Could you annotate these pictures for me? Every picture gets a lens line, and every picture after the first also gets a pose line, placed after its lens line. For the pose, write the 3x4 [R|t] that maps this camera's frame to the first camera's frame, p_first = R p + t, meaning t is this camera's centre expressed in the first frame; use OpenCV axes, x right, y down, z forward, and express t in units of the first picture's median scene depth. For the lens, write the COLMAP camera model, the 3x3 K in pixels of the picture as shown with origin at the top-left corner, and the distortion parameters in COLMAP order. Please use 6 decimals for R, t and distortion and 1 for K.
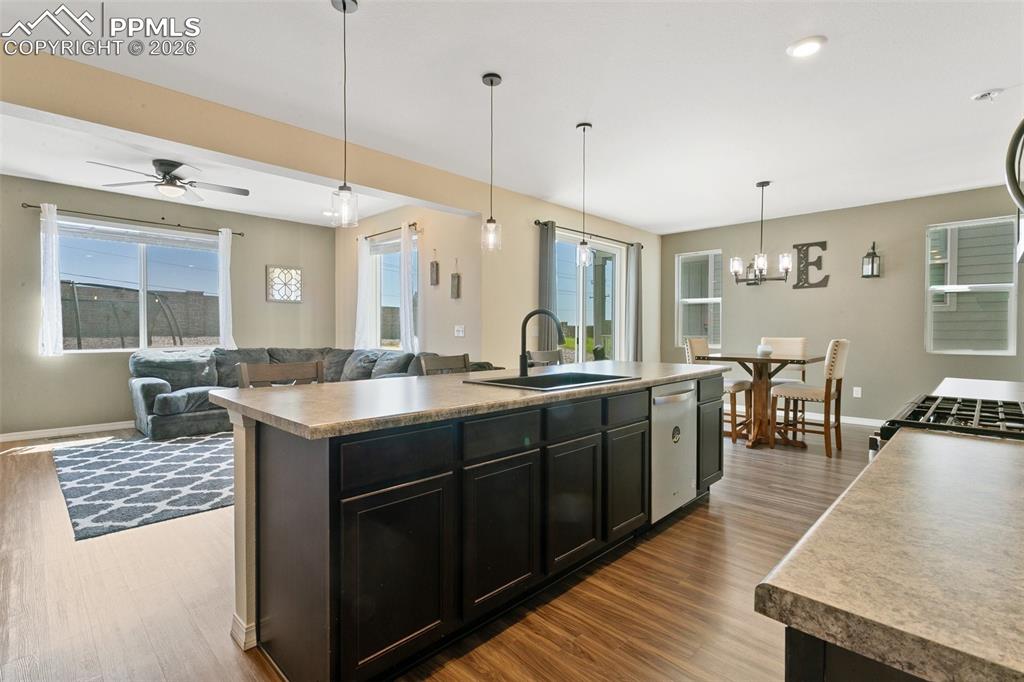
lens RADIAL K [[485.5, 0, 506.8], [0, 485.5, 329.6], [0, 0, 1]] dist [-0.004239, 0.001871]
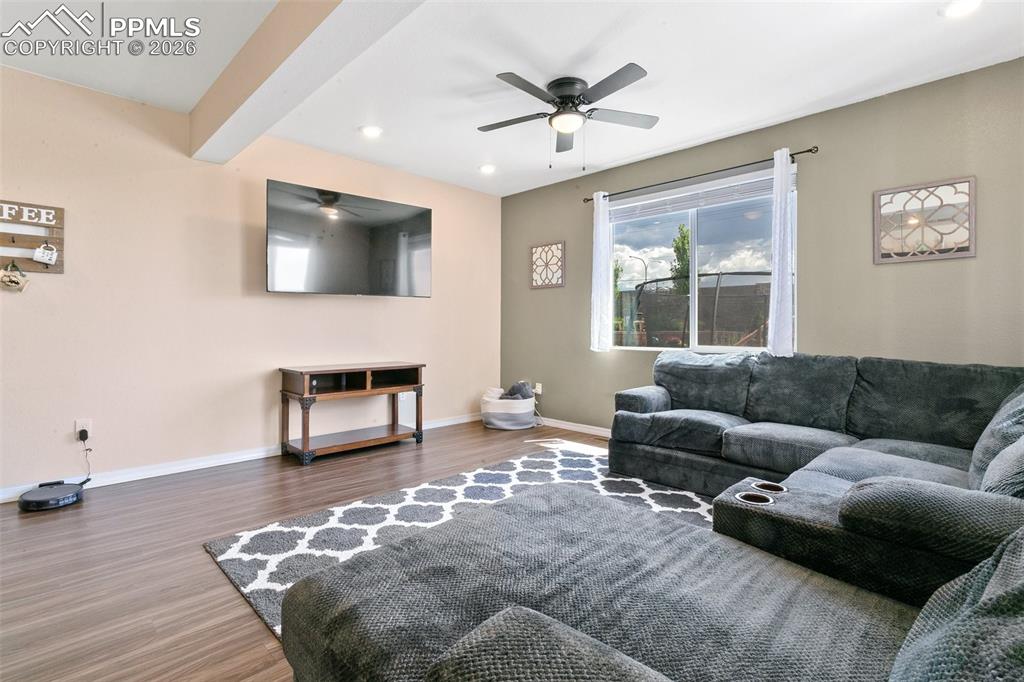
lens RADIAL K [[485.5, 0, 517.8], [0, 485.5, 332.2], [0, 0, 1]] dist [-0.004239, 0.001871]
pose [[-0.001289, -0.001212, -0.999998, 0.008138], [-0.006951, 0.999975, -0.001203, 0.017557], [0.999975, 0.006950, -0.001298, 0.784236]]
